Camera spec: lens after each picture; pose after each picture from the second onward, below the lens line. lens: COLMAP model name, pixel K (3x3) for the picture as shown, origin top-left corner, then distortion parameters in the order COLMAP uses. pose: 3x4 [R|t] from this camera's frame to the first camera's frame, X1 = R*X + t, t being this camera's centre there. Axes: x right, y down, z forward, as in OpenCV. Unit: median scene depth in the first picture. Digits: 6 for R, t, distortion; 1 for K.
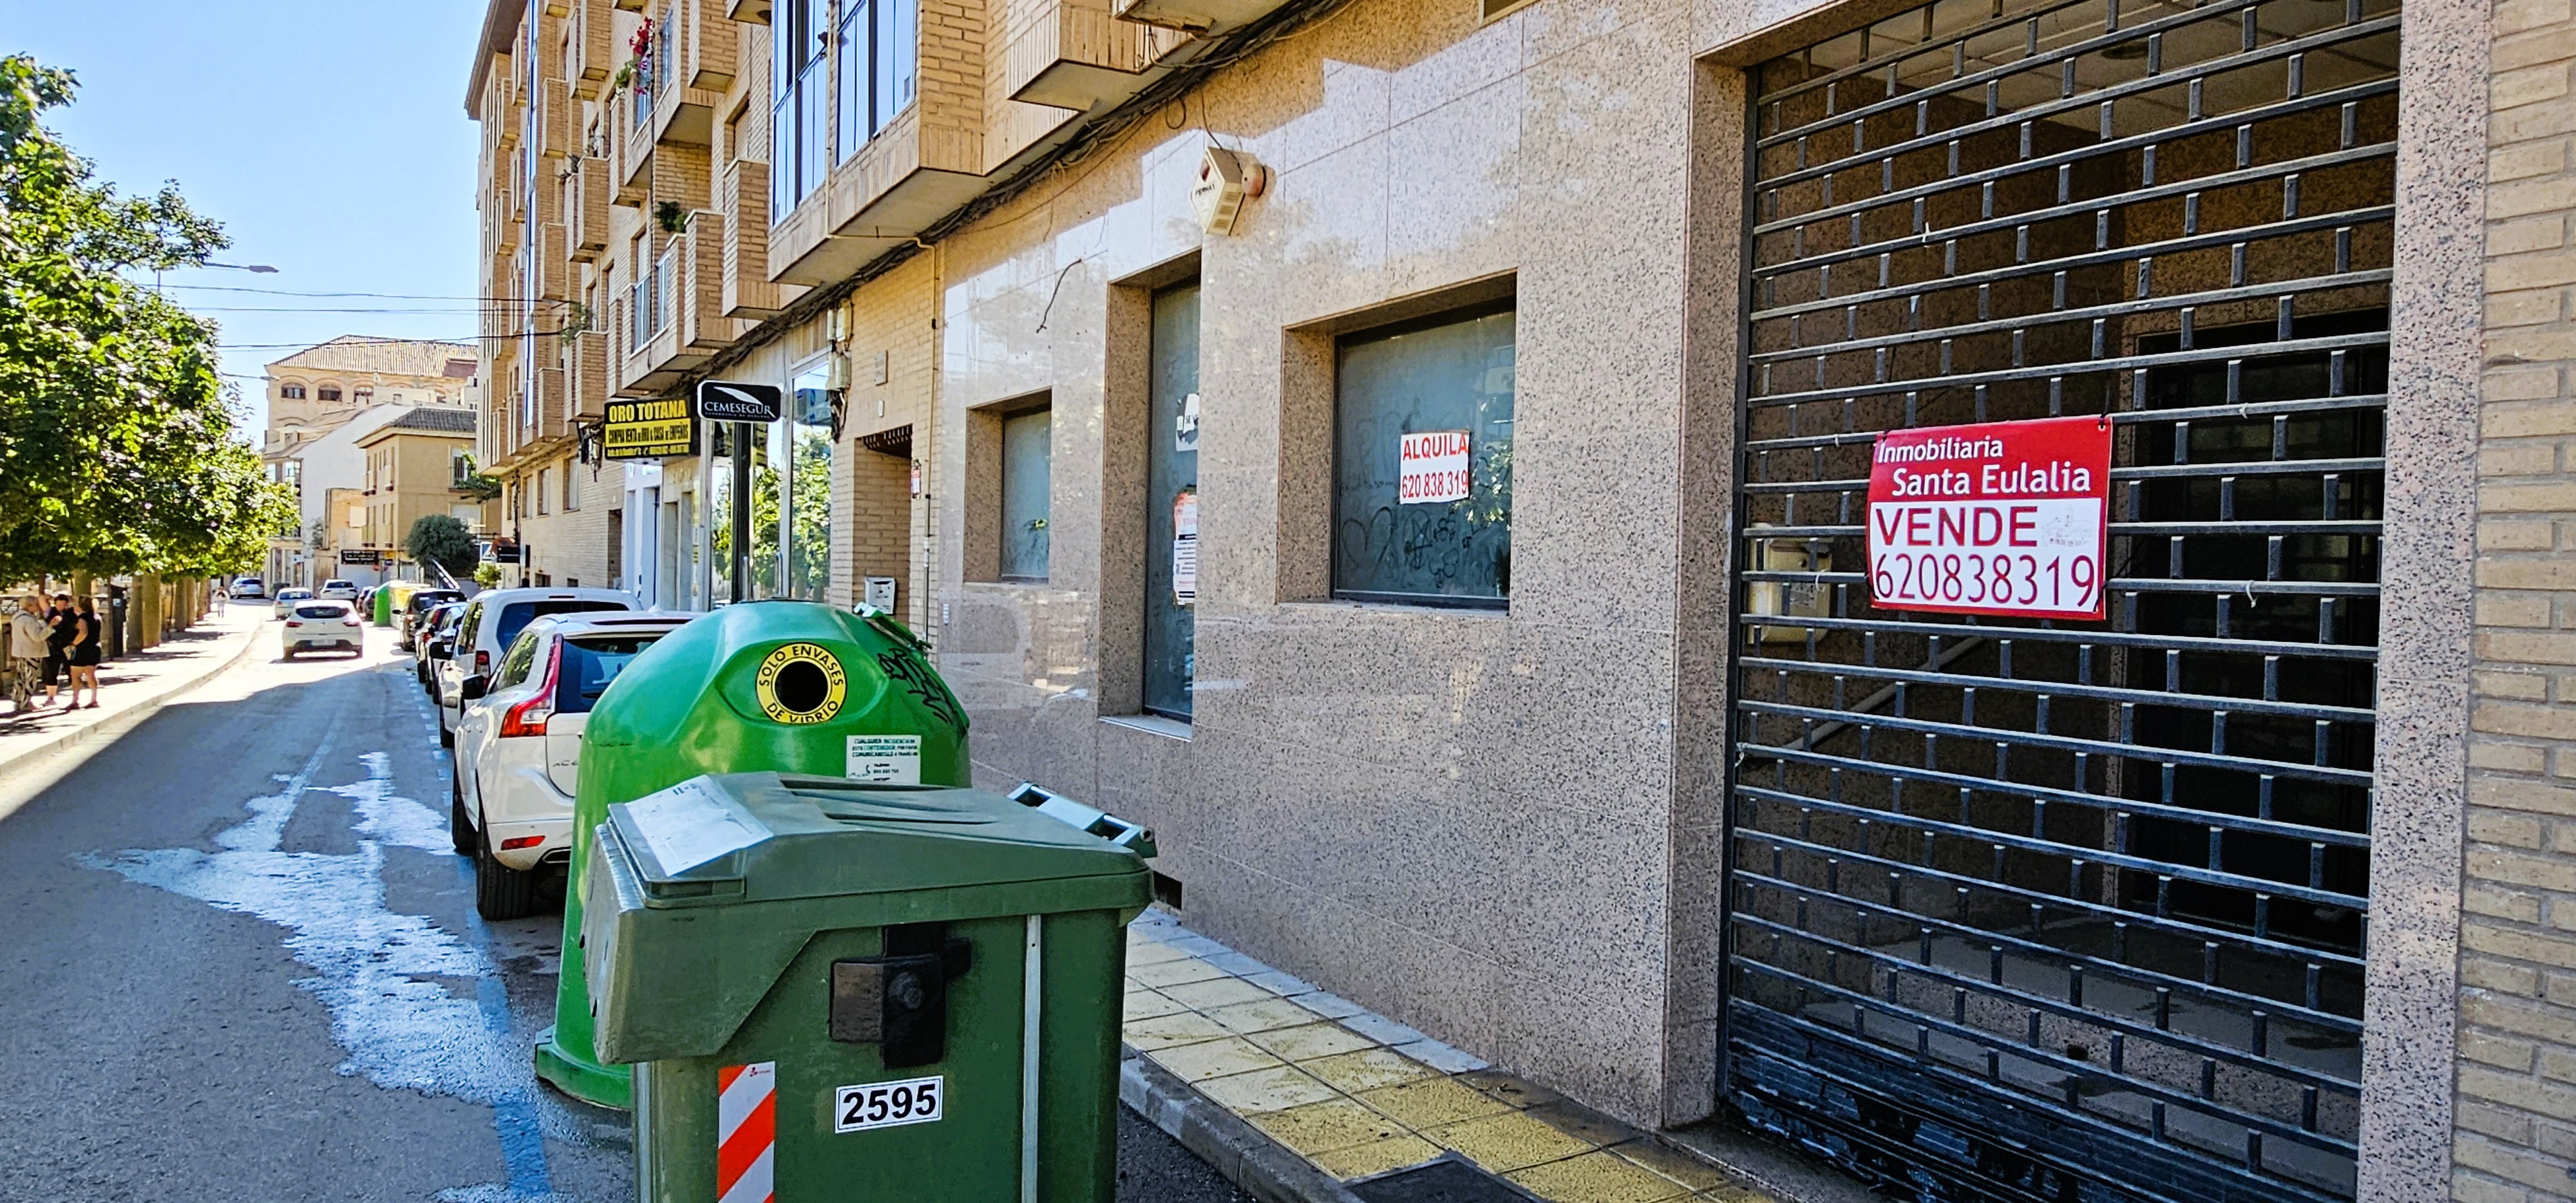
lens RADIAL K [[1579.4, 0, 1283.0], [0, 1579.4, 608.0], [0, 0, 1]] dist [-0.005952, -0.000718]
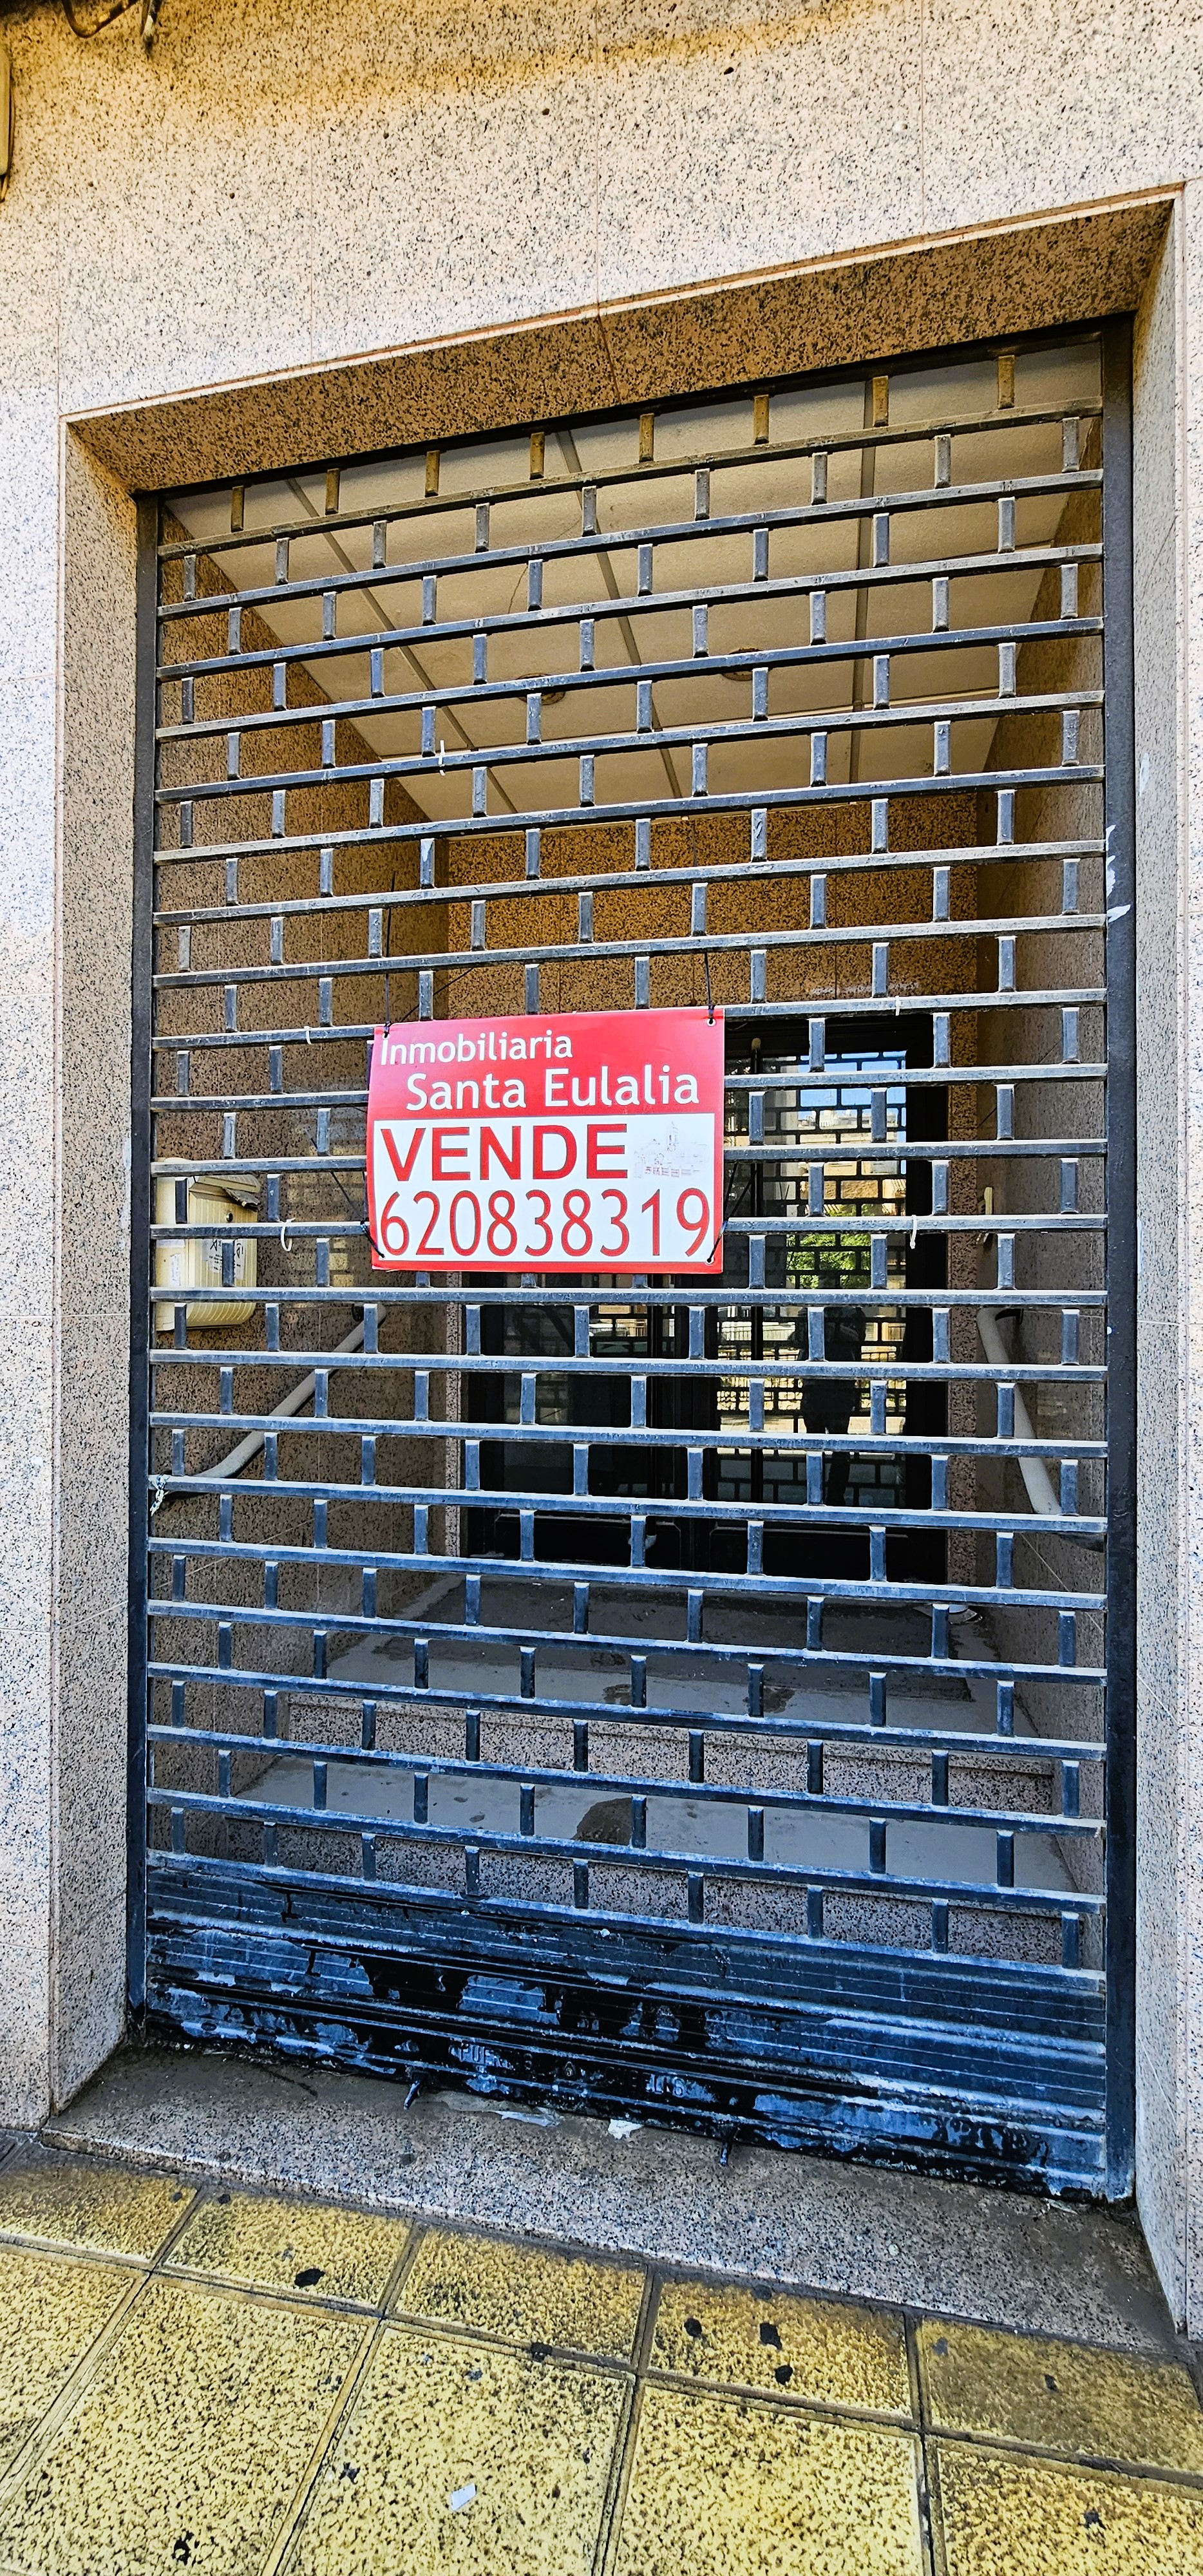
lens RADIAL K [[1055.5, 0, 601.5], [0, 1055.5, 1288.0], [0, 0, 1]] dist [-0.000066, 0.000032]
pose [[0.657761, -0.015322, 0.753071, 0.083969], [0.031396, 0.999482, -0.007087, 0.015055], [-0.752572, 0.028305, 0.657901, 0.622632]]
